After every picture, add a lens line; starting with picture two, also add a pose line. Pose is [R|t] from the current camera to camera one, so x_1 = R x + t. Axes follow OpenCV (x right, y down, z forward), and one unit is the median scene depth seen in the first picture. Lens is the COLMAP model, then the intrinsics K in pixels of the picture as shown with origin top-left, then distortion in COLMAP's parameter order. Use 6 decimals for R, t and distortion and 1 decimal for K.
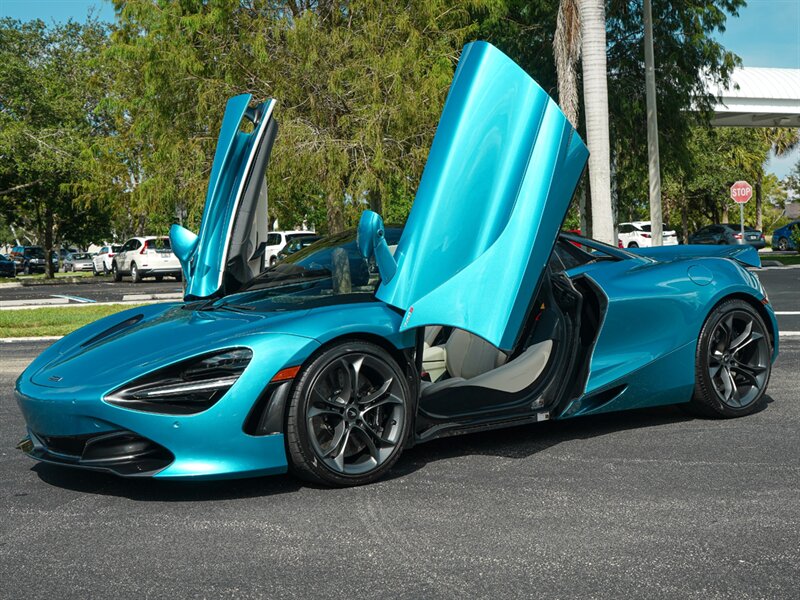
lens RADIAL K [[1268.6, 0, 414.5], [0, 1268.6, 300.5], [0, 0, 1]] dist [0.013426, -0.072502]
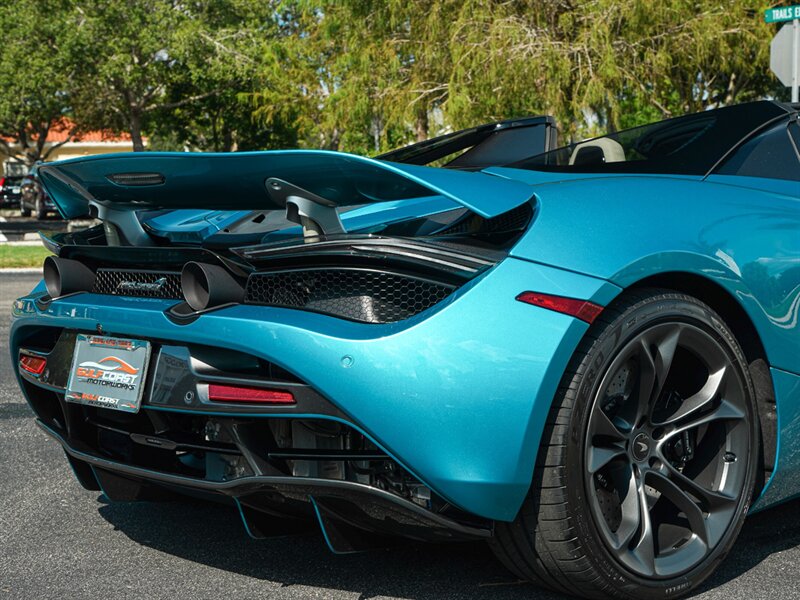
lens RADIAL K [[1586.0, 0, 400.0], [0, 1586.0, 300.0], [0, 0, 1]] dist [-0.001833, -0.202815]
pose [[0.985009, 0.030763, -0.169737, 0.013928], [-0.024941, 0.999029, 0.036328, 0.005465], [0.170690, -0.031550, 0.984820, -0.038533]]
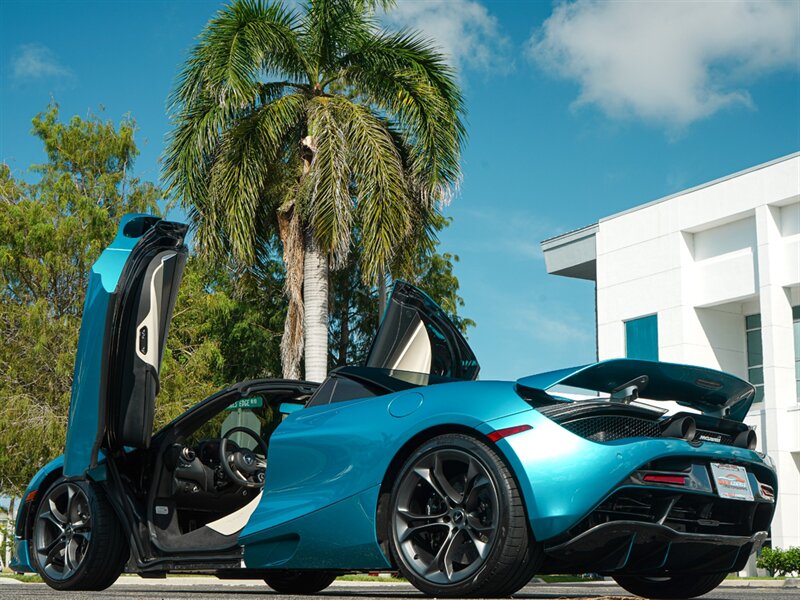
lens RADIAL K [[1345.8, 0, 400.0], [0, 1345.8, 300.0], [0, 0, 1]] dist [-0.010983, -0.040817]
pose [[0.992266, 0.061927, 0.107581, 0.064910], [-0.033560, 0.968229, -0.247803, 0.034654], [-0.119509, 0.242276, 0.962819, -0.112799]]
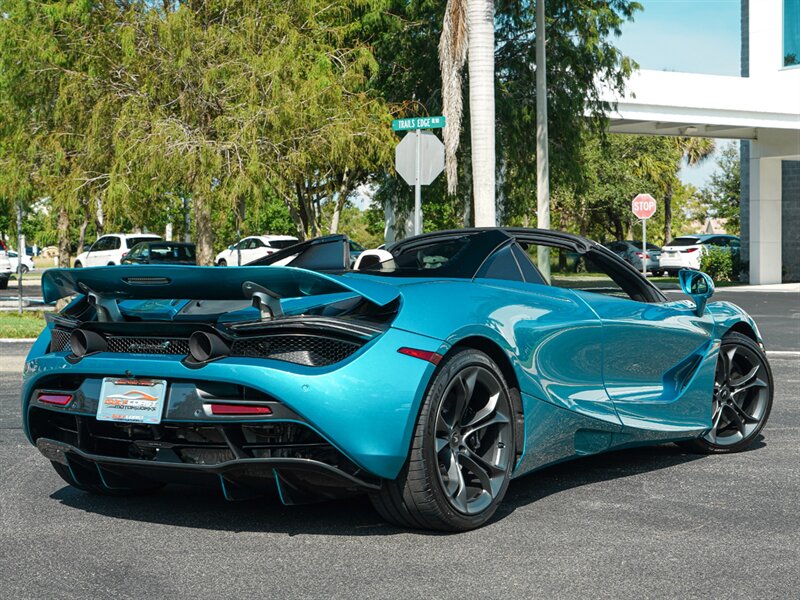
lens RADIAL K [[1550.6, 0, 400.0], [0, 1550.6, 300.0], [0, 0, 1]] dist [-0.046787, 0.083772]
pose [[0.995799, 0.026229, 0.087729, -0.012429], [-0.024816, 0.999545, -0.017167, 0.006068], [-0.088139, 0.014918, 0.995996, -0.114606]]
